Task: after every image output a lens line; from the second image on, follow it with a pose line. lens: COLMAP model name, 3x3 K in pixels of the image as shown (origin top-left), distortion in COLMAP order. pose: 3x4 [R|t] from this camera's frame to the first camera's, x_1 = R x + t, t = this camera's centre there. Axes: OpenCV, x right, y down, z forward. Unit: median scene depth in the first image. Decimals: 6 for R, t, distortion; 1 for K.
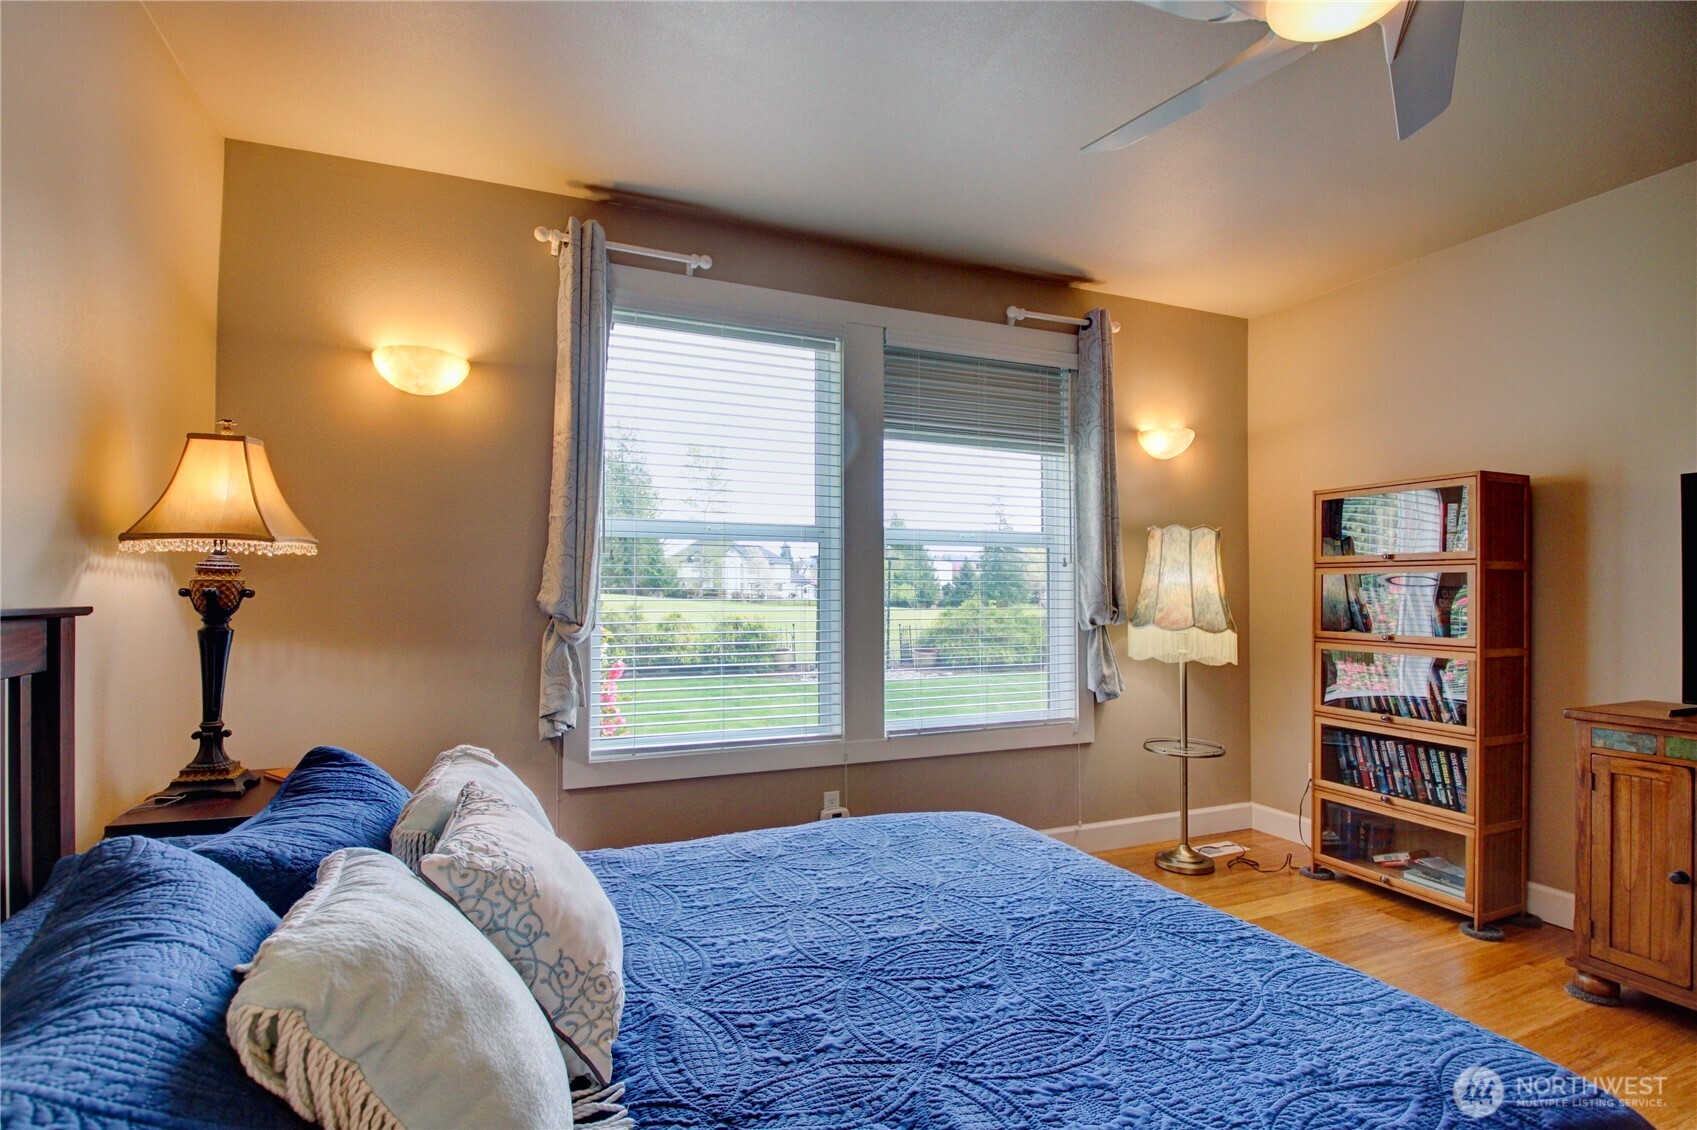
lens RADIAL K [[794.1, 0, 845.7], [0, 794.1, 574.2], [0, 0, 1]] dist [0.016624, -0.024405]
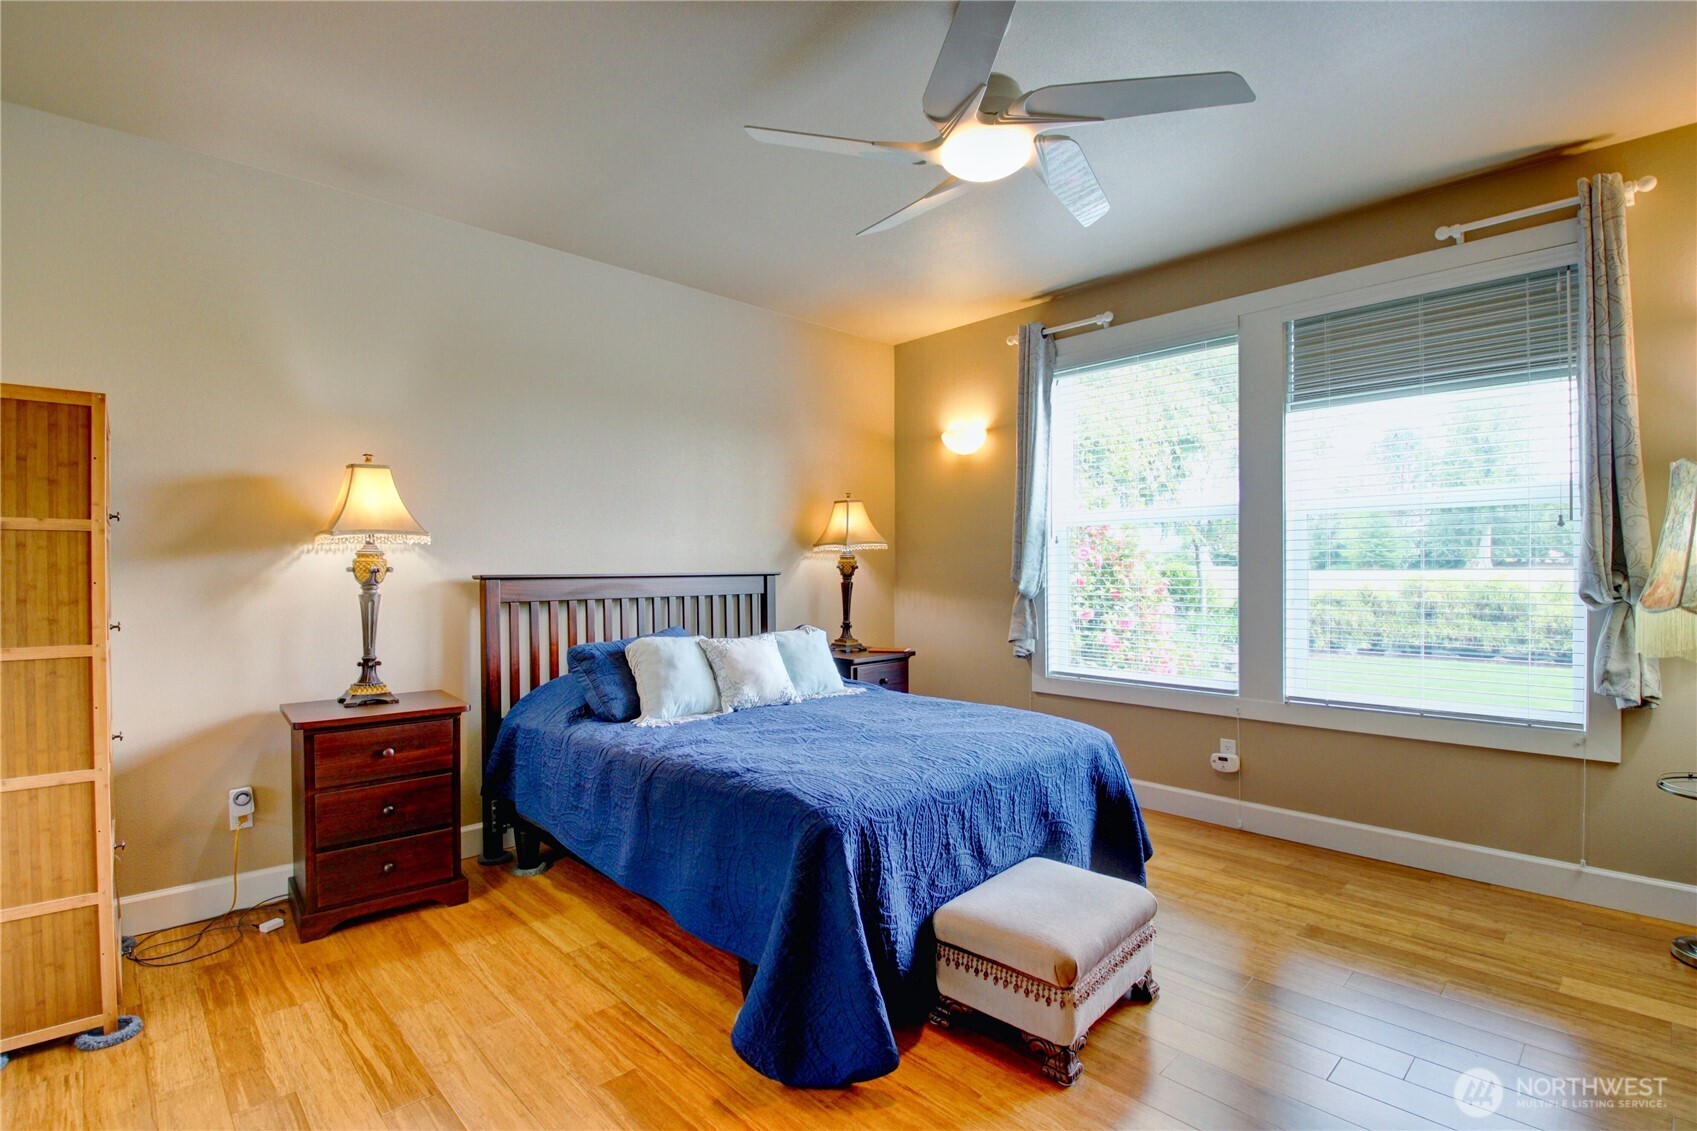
lens RADIAL K [[794.1, 0, 845.7], [0, 794.1, 574.7], [0, 0, 1]] dist [0.016624, -0.024405]
pose [[0.359380, 0.001217, -0.933191, 0.911718], [0.025747, 0.999606, 0.011219, 0.013763], [0.932836, -0.028058, 0.359207, 0.098050]]
